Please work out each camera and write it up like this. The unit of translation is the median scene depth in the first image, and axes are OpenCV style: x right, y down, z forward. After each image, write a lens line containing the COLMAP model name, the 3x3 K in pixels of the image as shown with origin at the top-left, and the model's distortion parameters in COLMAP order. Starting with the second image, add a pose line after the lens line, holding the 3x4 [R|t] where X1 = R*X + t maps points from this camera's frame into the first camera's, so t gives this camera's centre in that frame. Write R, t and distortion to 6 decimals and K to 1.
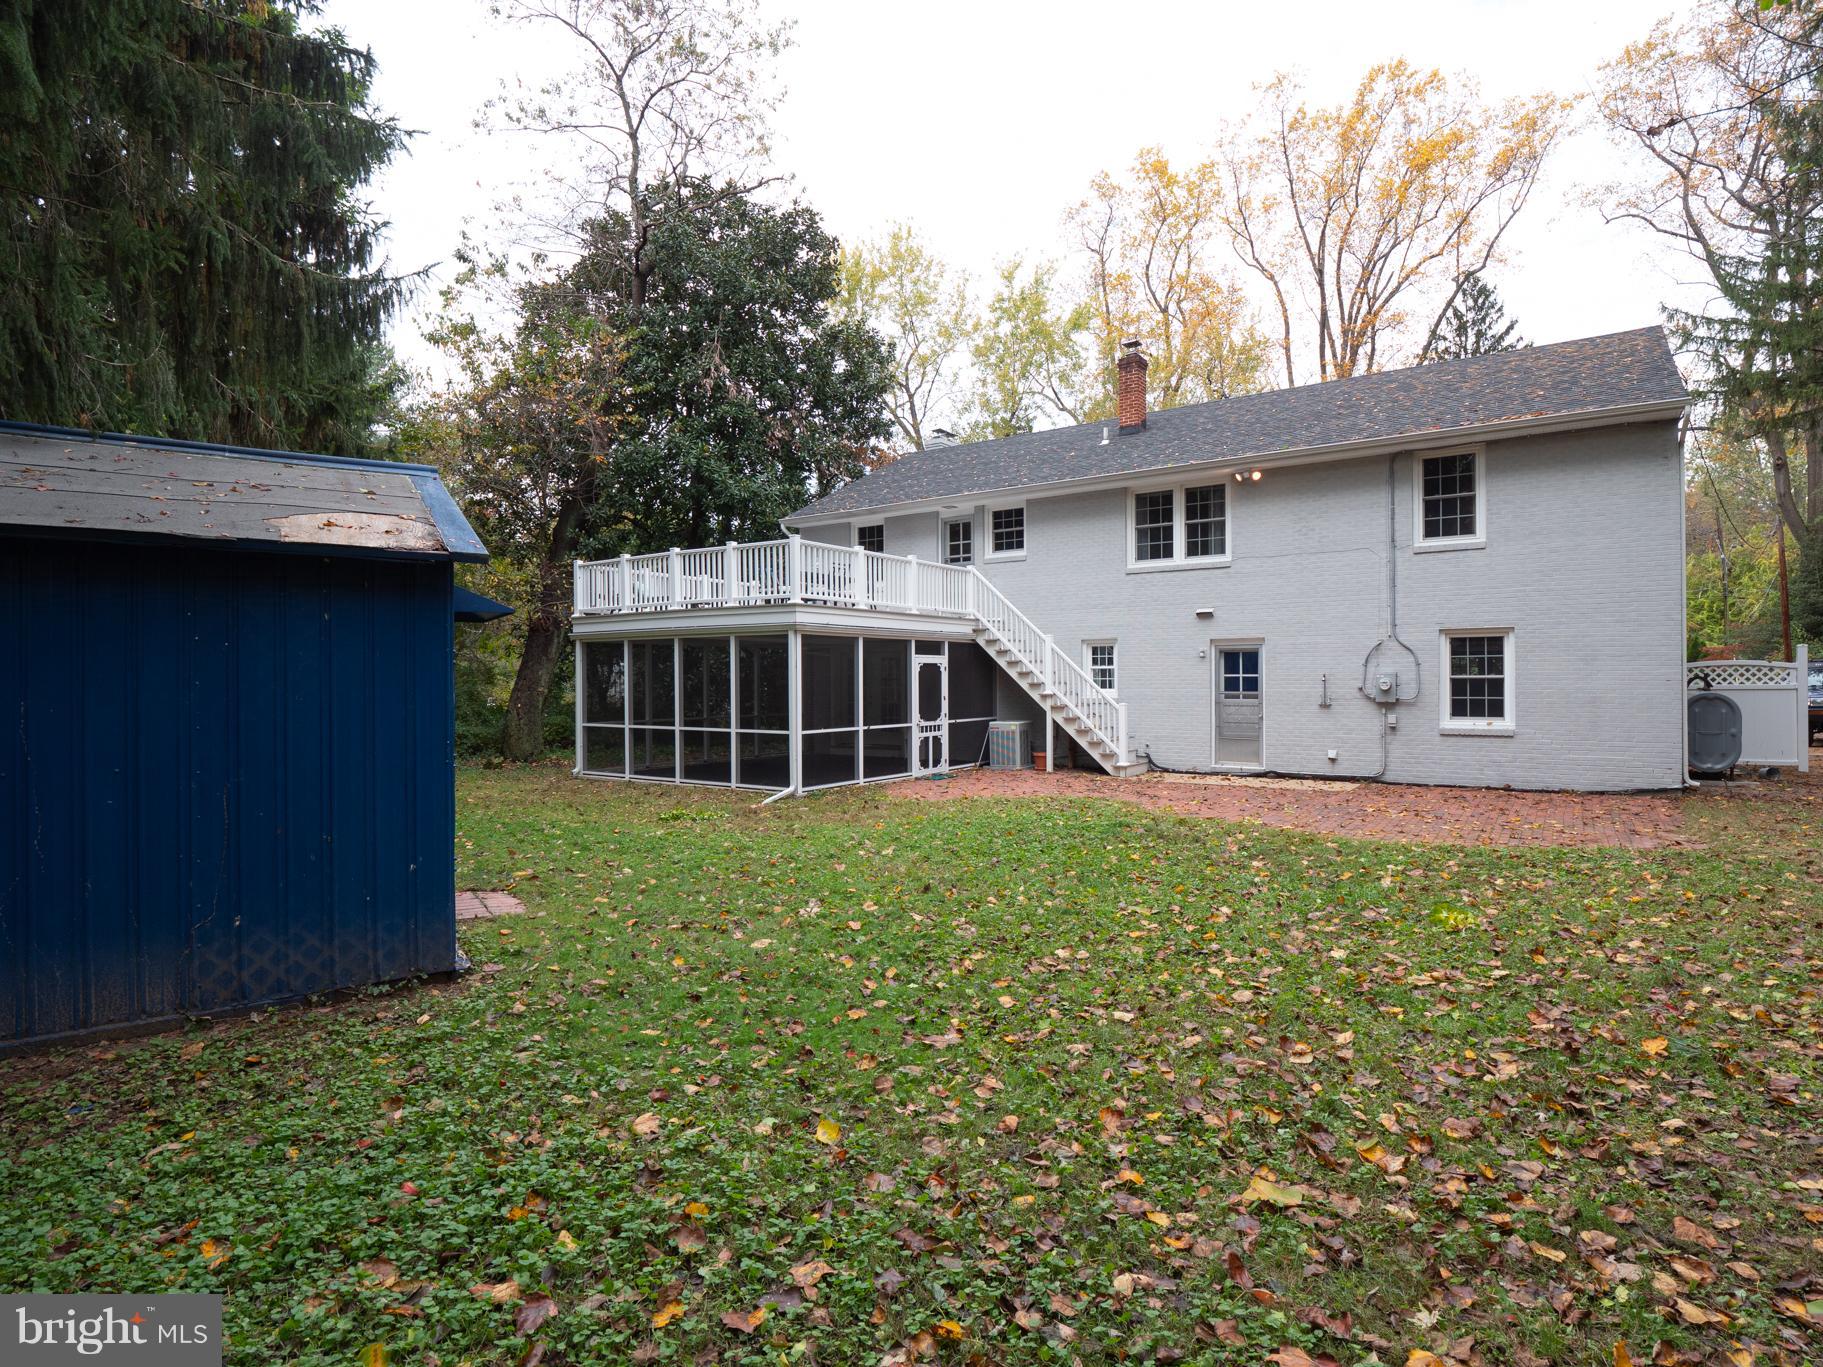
lens RADIAL K [[901.5, 0, 914.4], [0, 901.5, 677.5], [0, 0, 1]] dist [-0.017481, -0.001938]
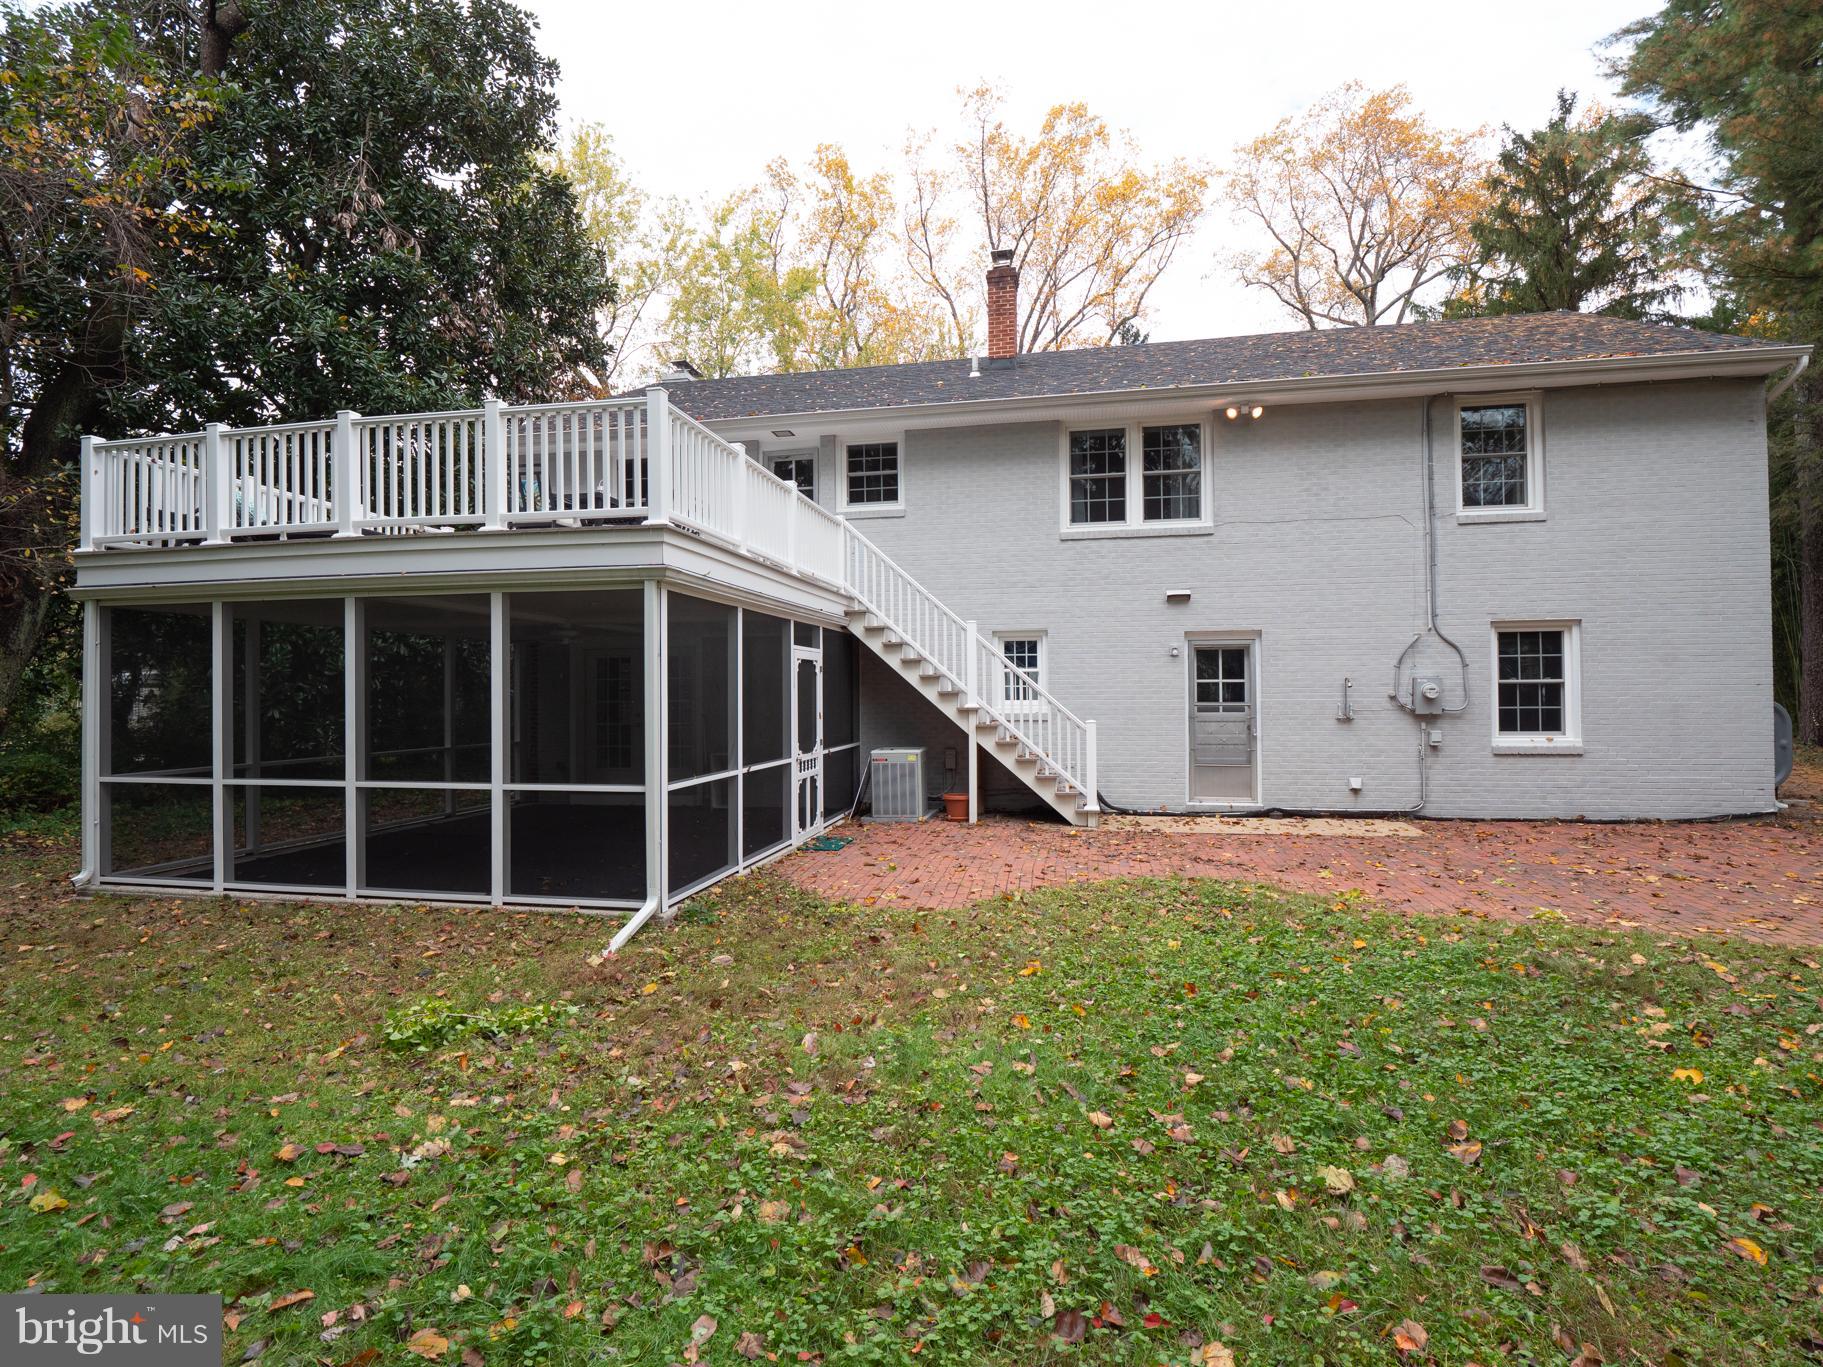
lens RADIAL K [[901.5, 0, 916.2], [0, 901.5, 680.6], [0, 0, 1]] dist [-0.017481, -0.001938]
pose [[0.916774, 0.004860, 0.399377, -0.164034], [0.001406, 0.999880, -0.015395, 0.008421], [-0.399404, 0.014676, 0.916658, 0.405027]]
